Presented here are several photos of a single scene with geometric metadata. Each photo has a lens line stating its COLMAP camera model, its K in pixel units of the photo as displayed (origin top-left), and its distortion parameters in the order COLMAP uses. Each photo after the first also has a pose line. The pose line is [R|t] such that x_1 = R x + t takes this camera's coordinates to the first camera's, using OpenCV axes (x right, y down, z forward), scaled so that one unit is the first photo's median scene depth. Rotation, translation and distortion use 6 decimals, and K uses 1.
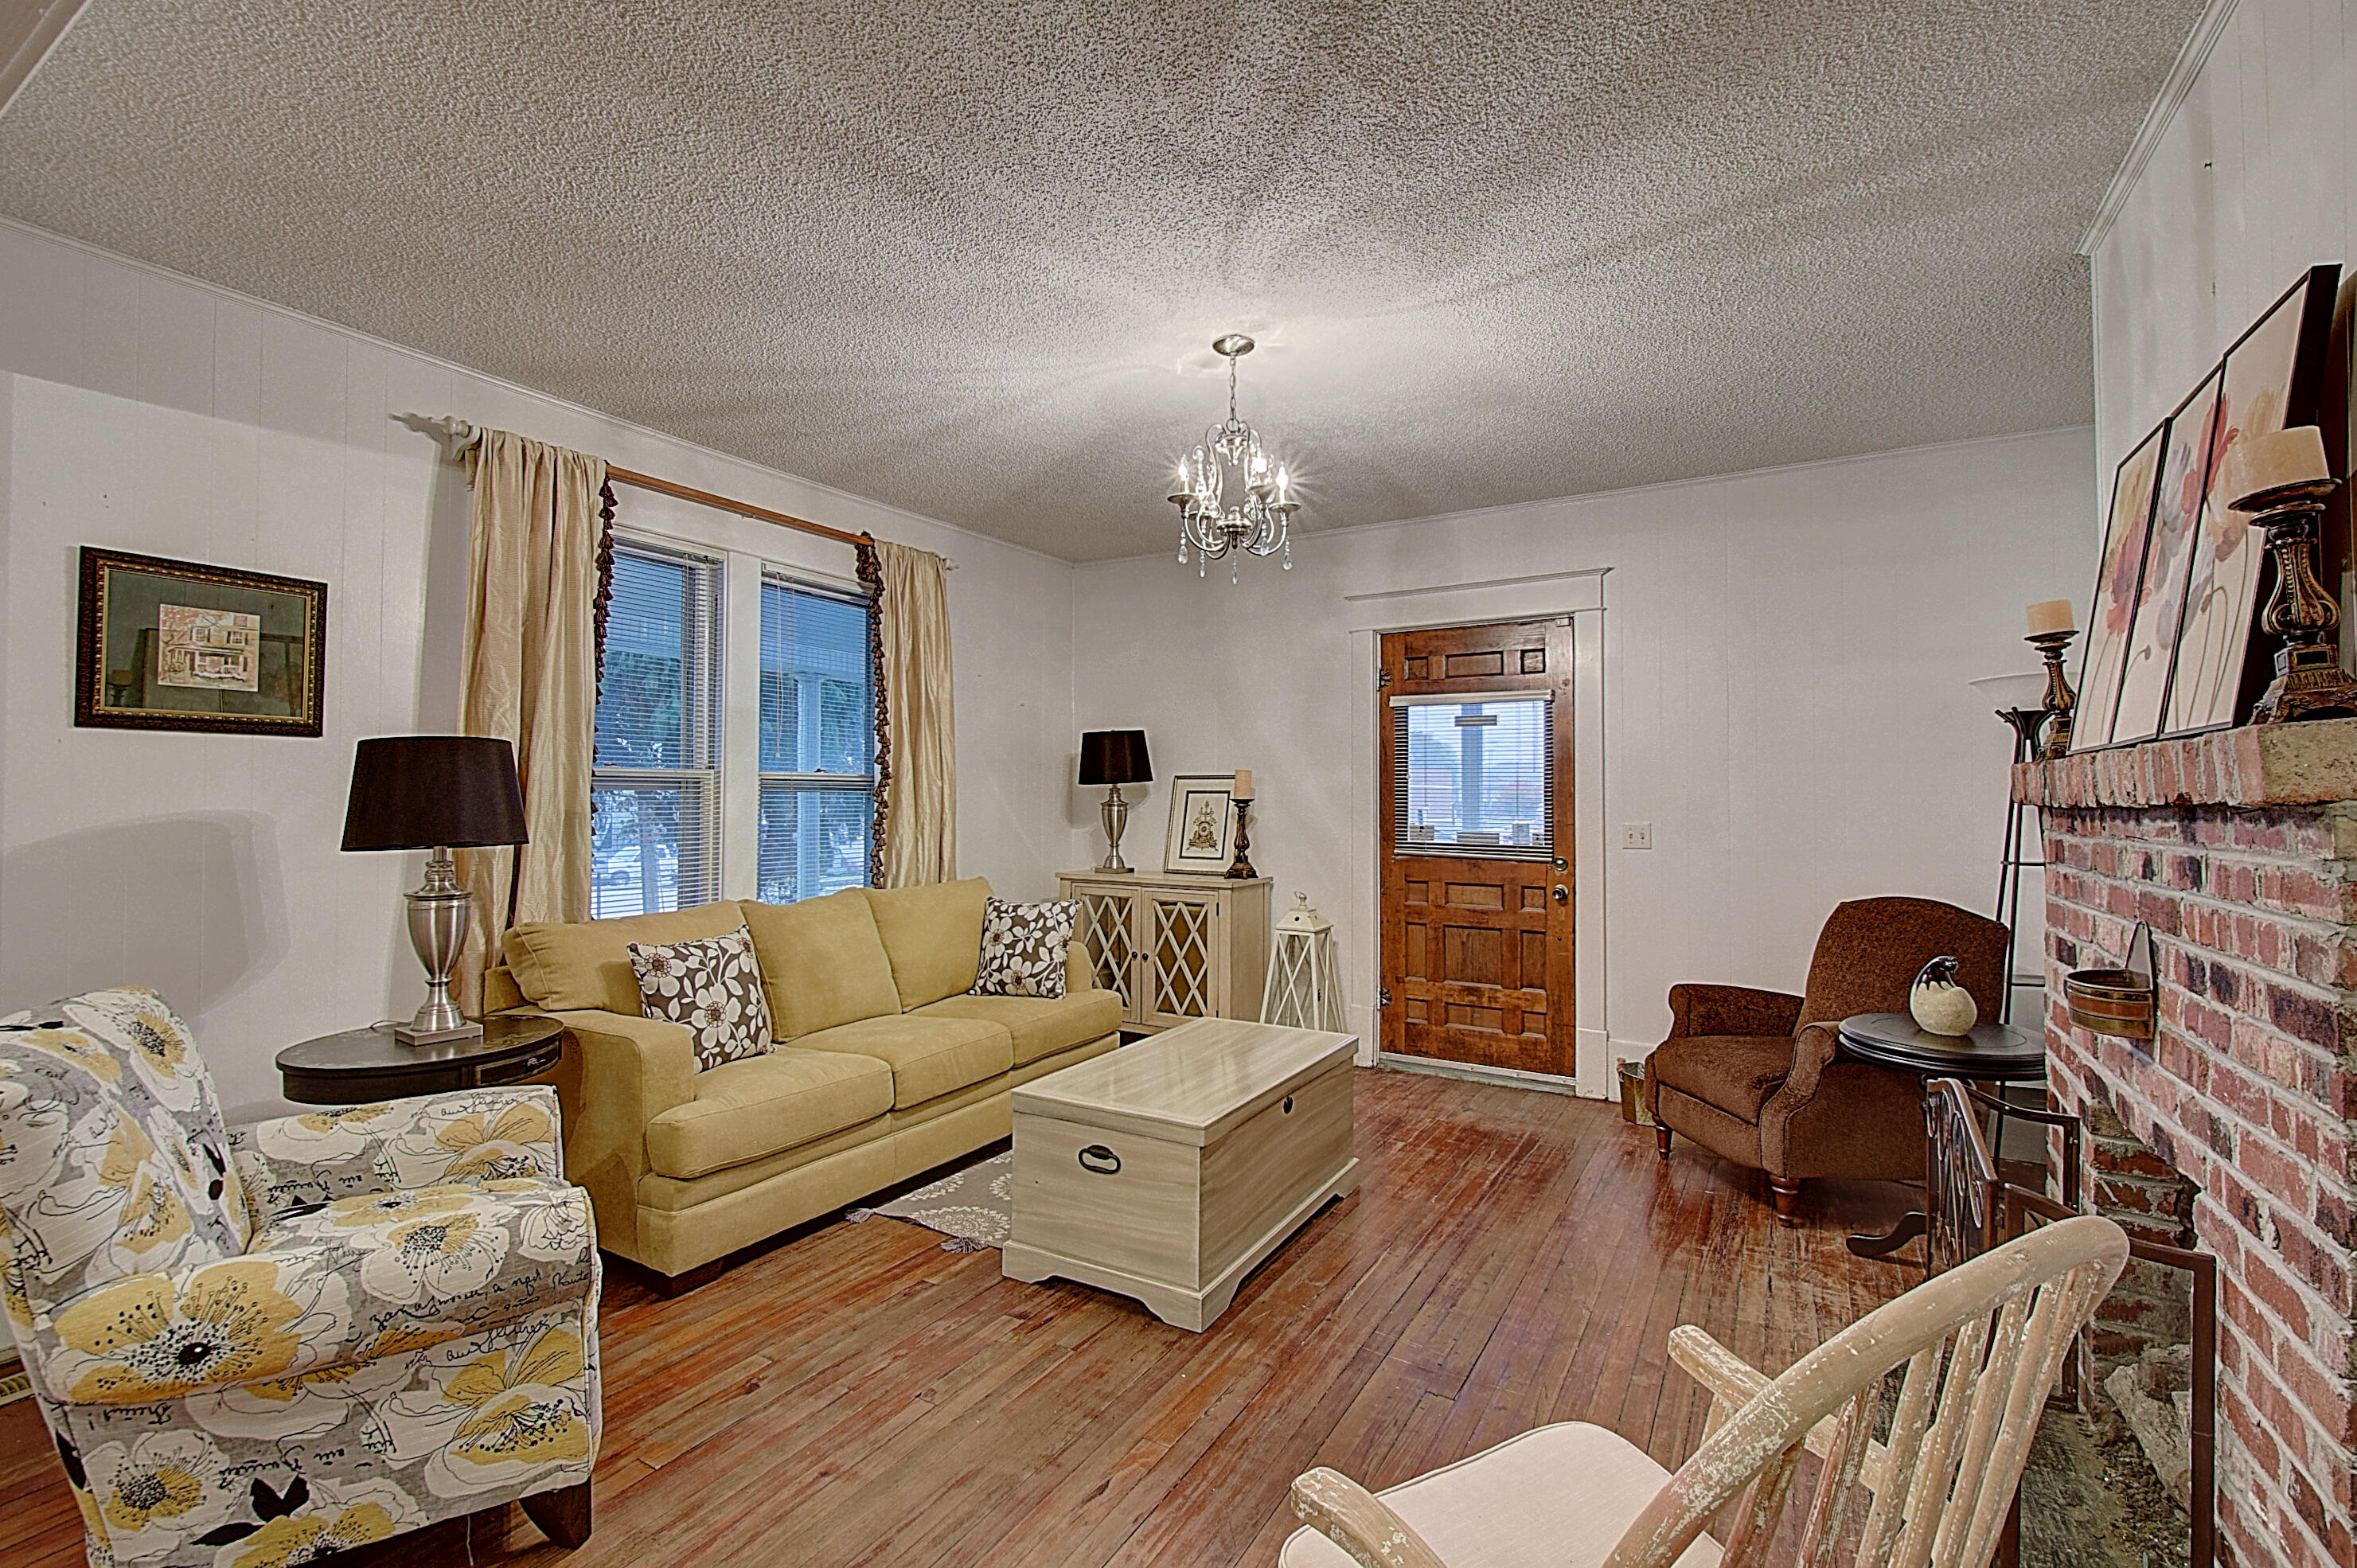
lens RADIAL K [[1048.4, 0, 1159.4], [0, 1048.4, 777.7], [0, 0, 1]] dist [0.000054, -0.009045]
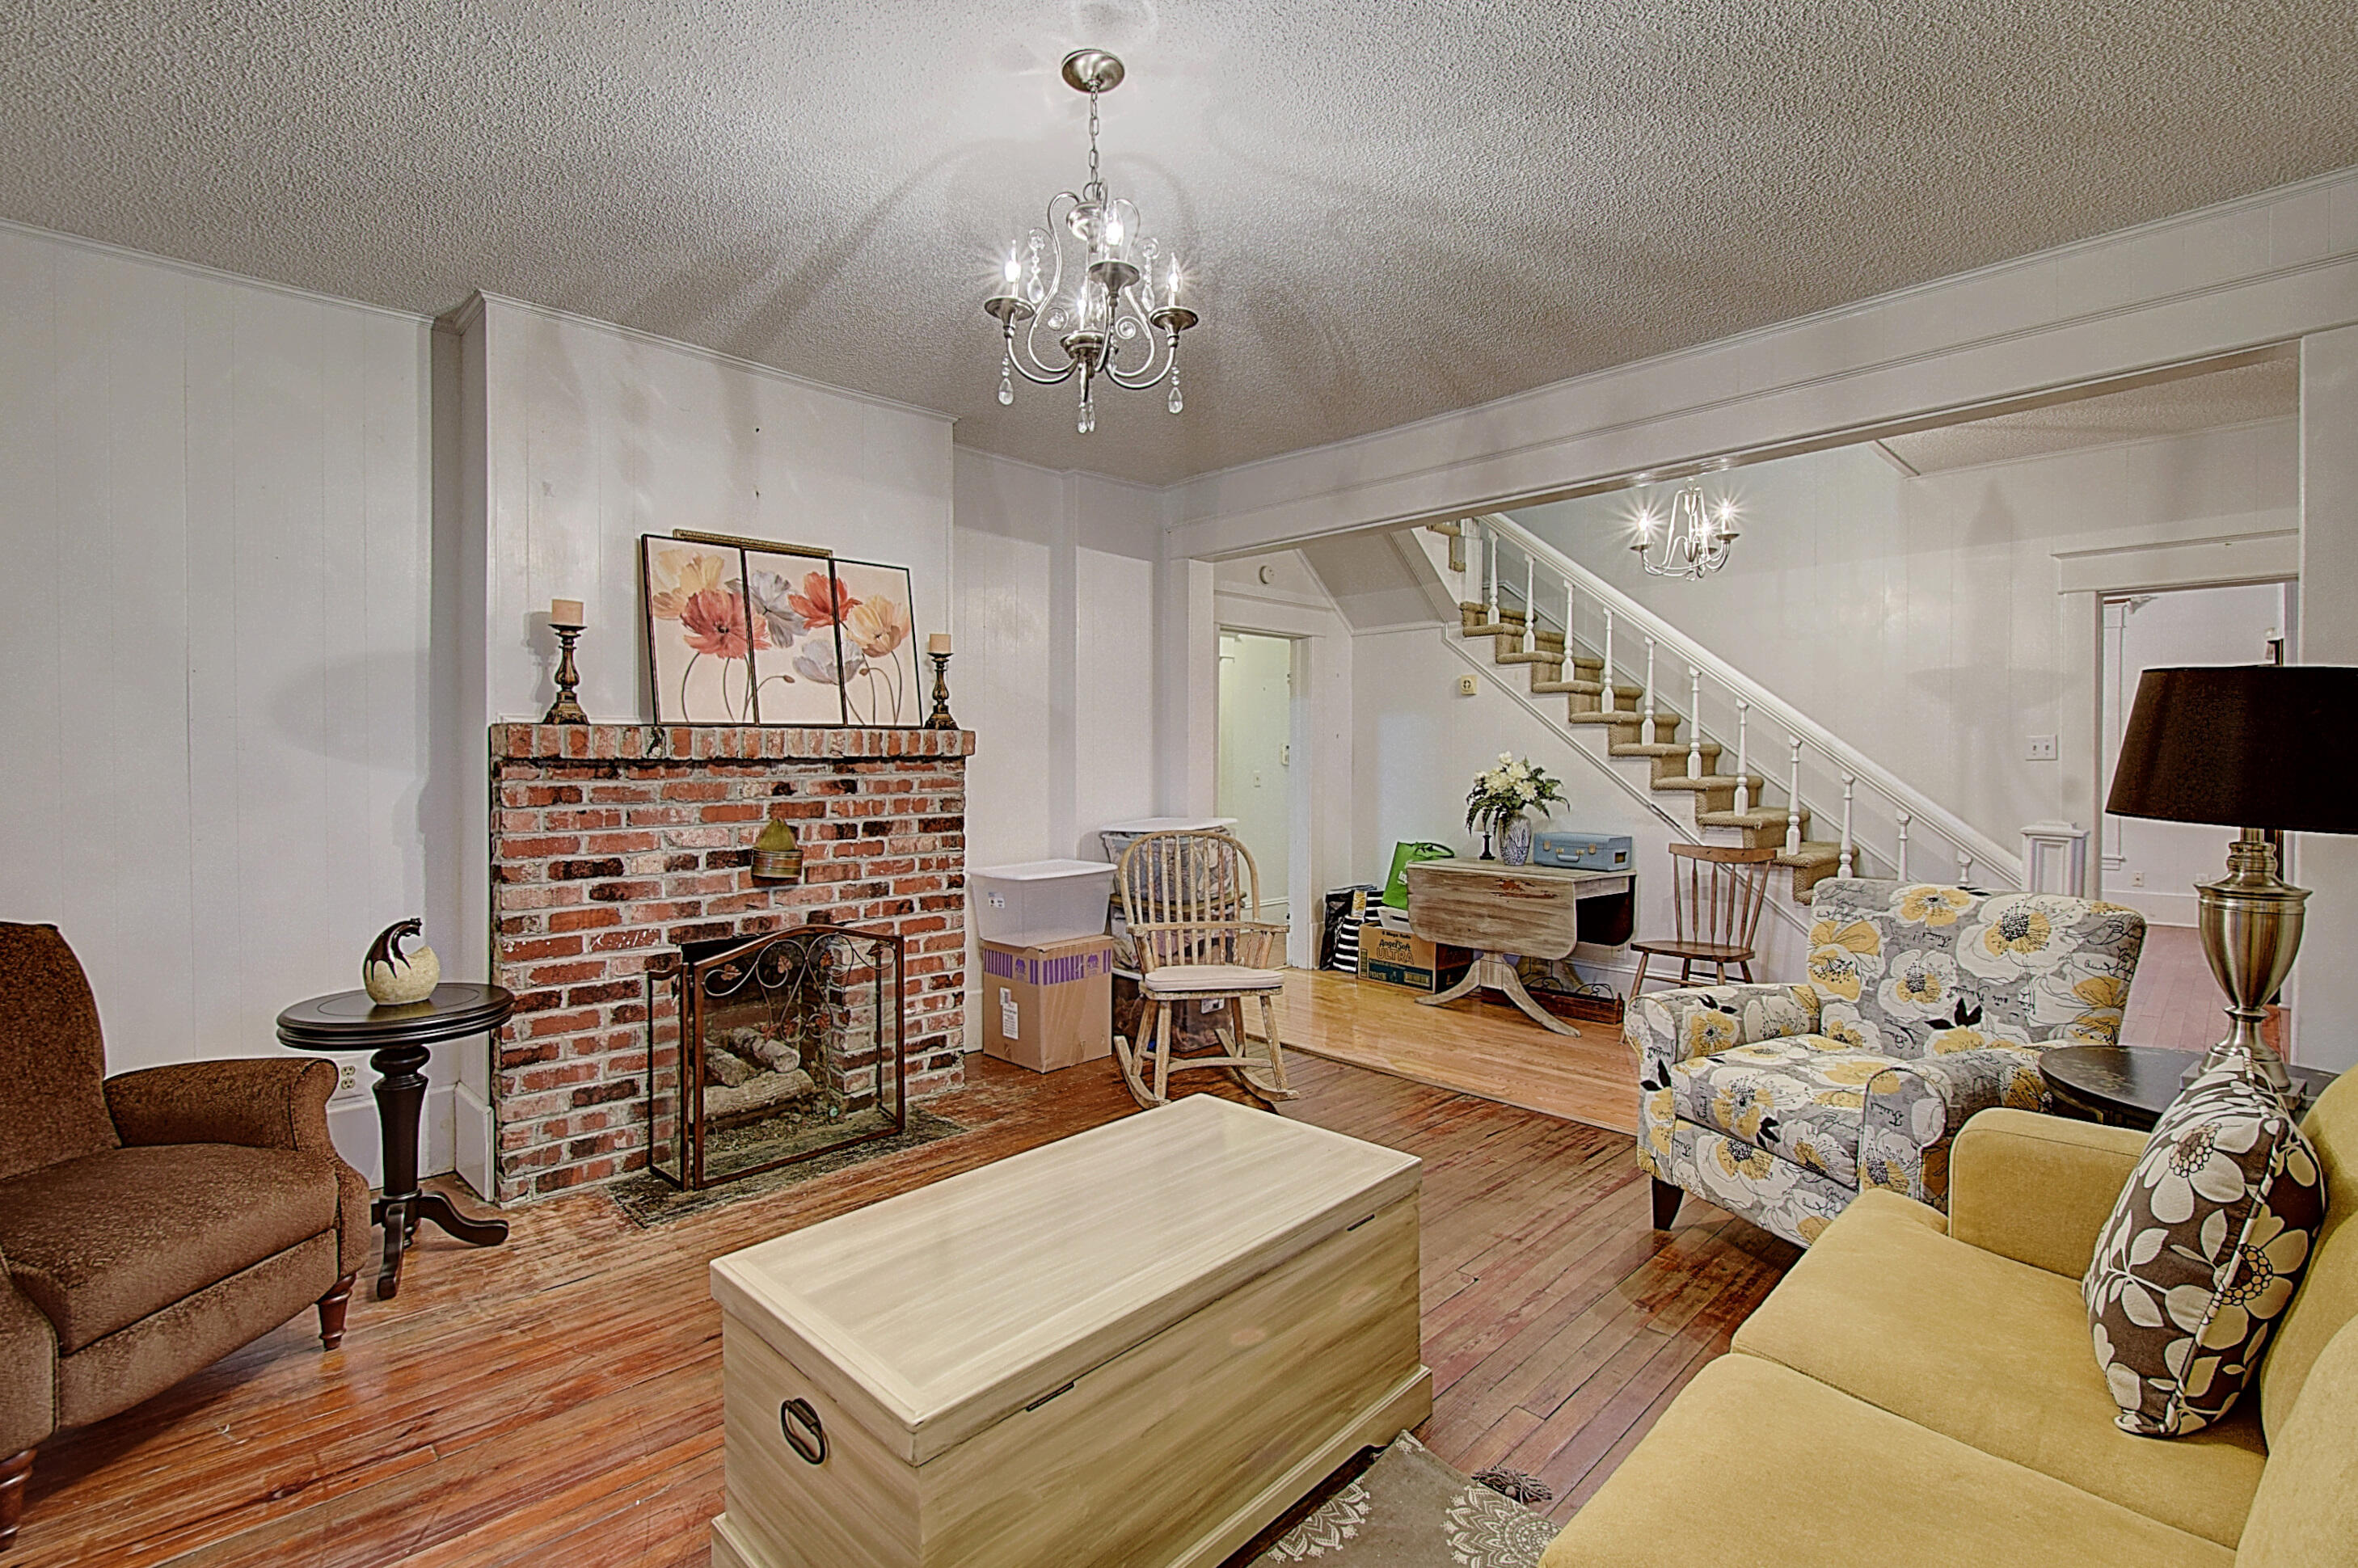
lens RADIAL K [[1064.7, 0, 1168.7], [0, 1064.7, 762.3], [0, 0, 1]] dist [0.001187, 0.000077]
pose [[-0.969646, -0.003353, 0.244490, -0.098499], [-0.006340, 0.999915, -0.011434, 0.021778], [-0.244431, -0.012637, -0.969584, 1.134147]]
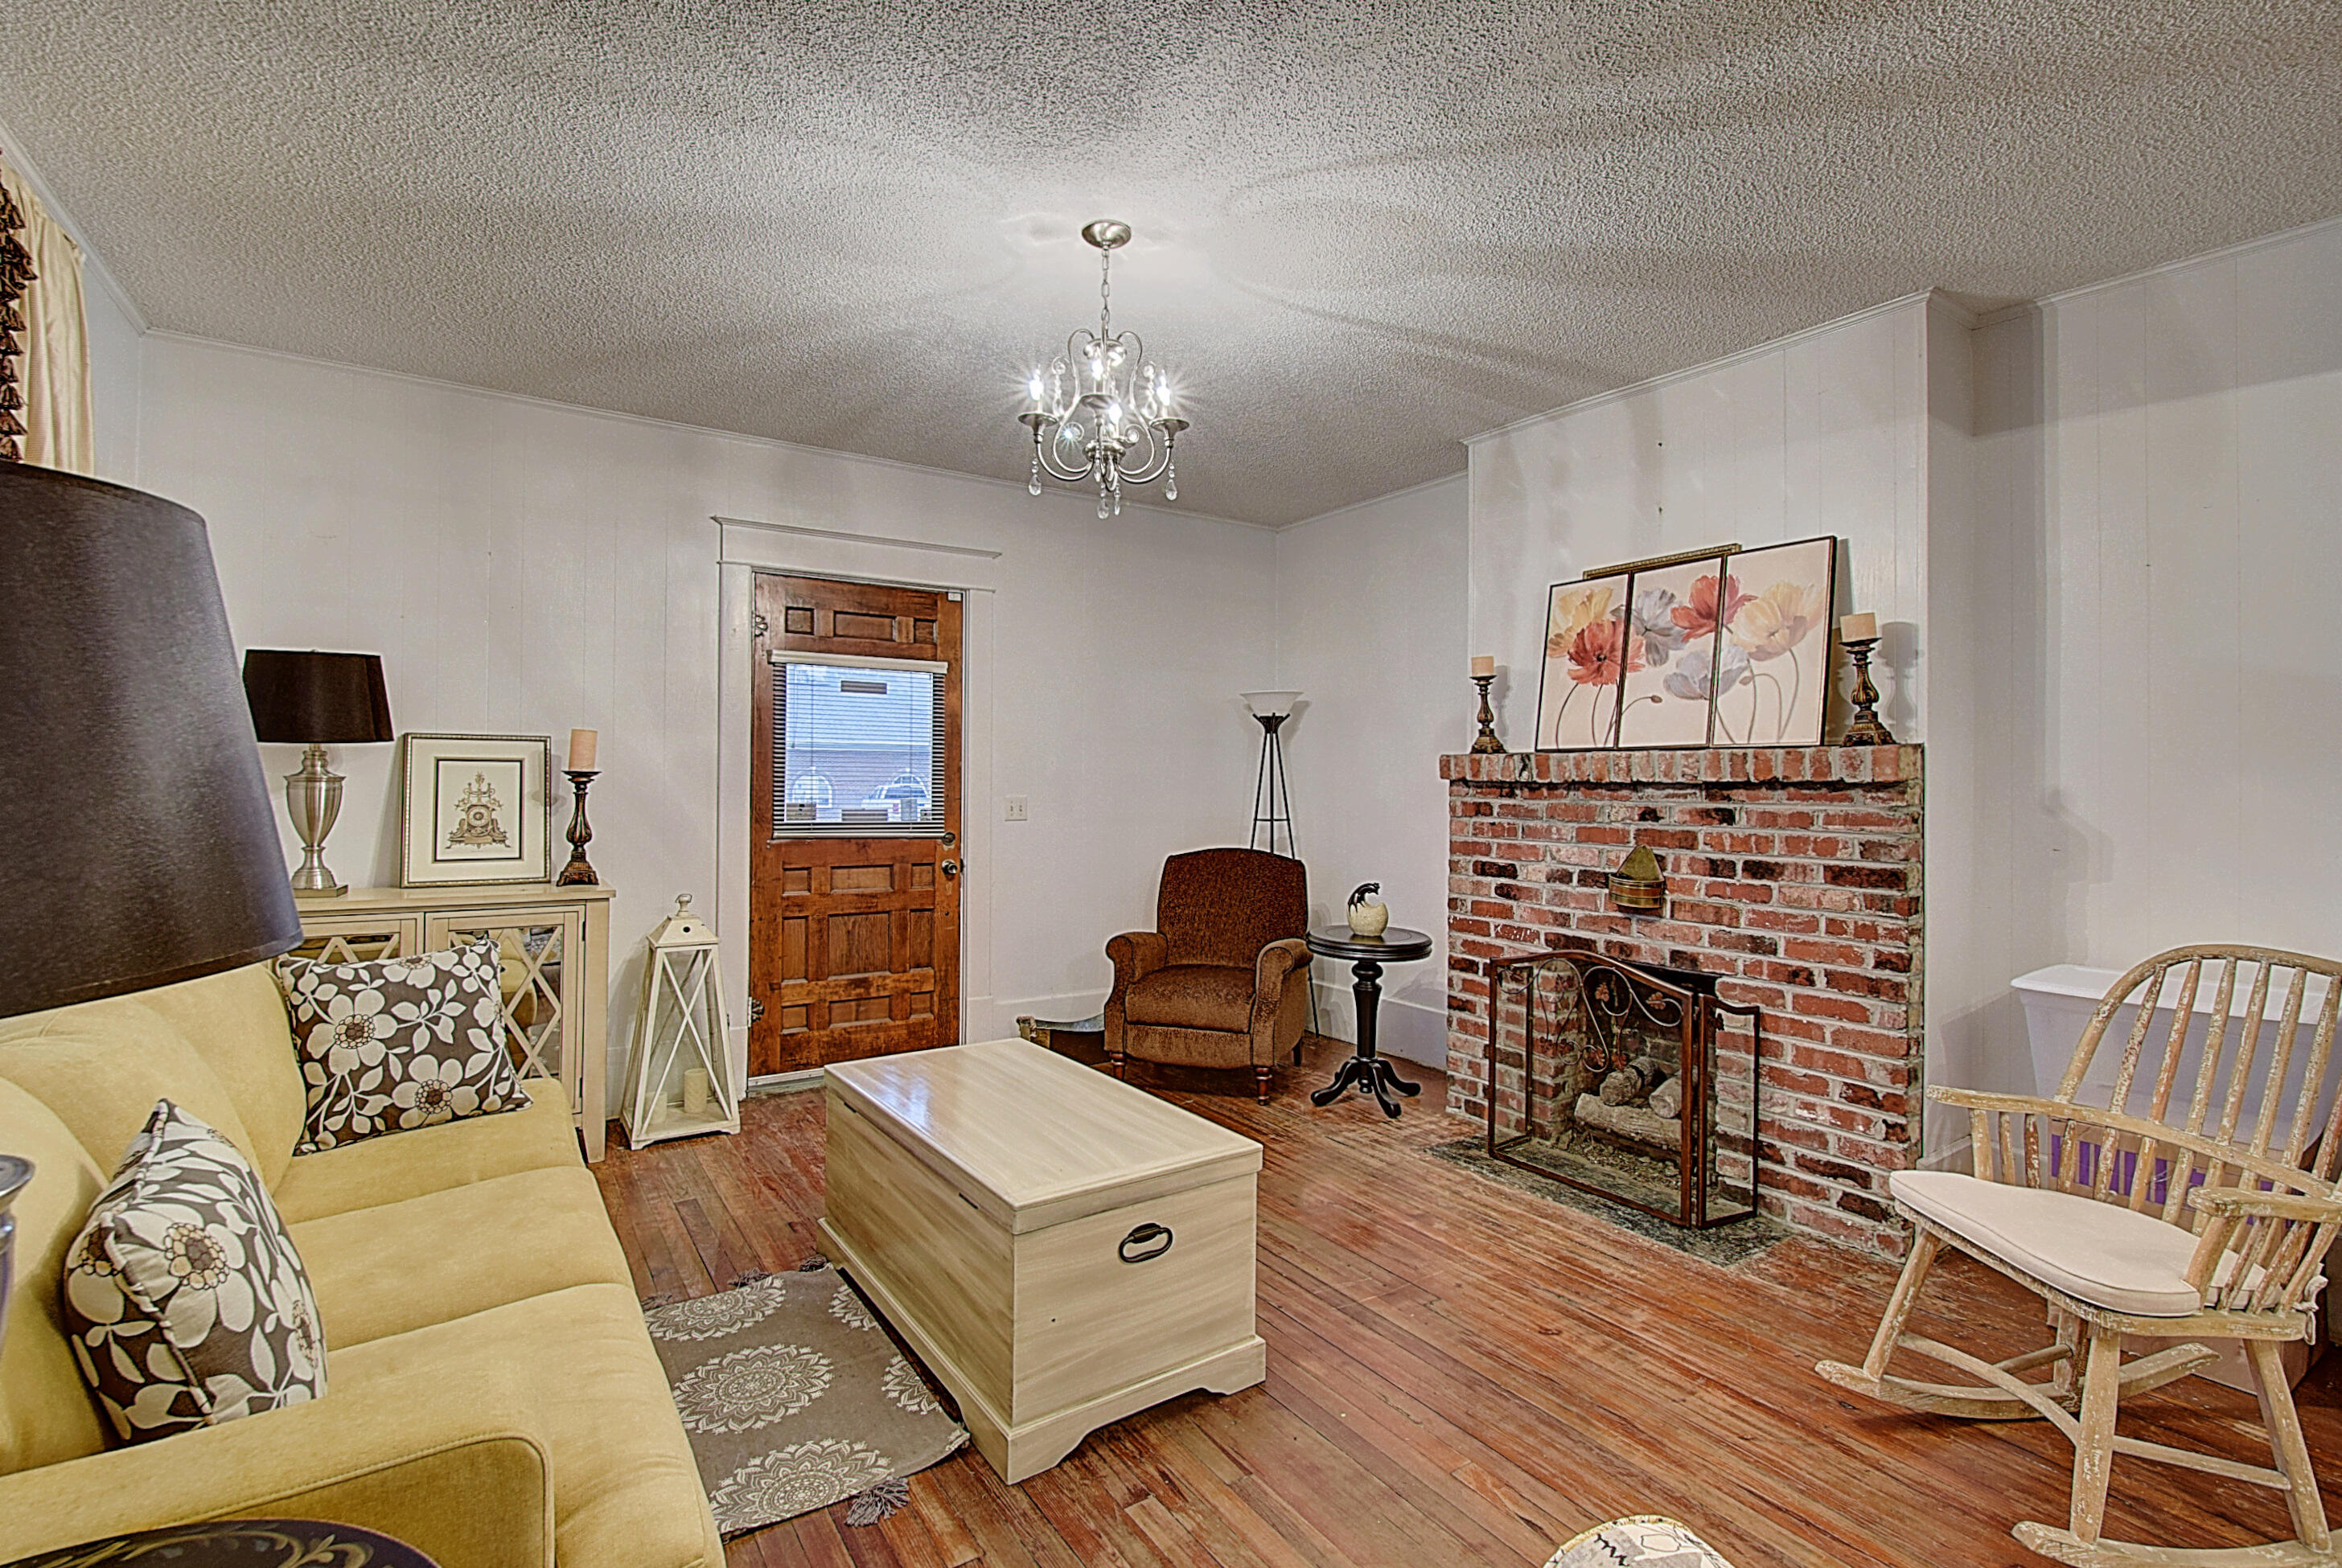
lens RADIAL K [[1054.9, 0, 1162.6], [0, 1054.9, 766.7], [0, 0, 1]] dist [0.000343, -0.009288]
pose [[0.424781, 0.010144, 0.905239, -0.463614], [-0.025551, 0.999673, 0.000787, 0.008172], [-0.904935, -0.023464, 0.424902, 0.408517]]
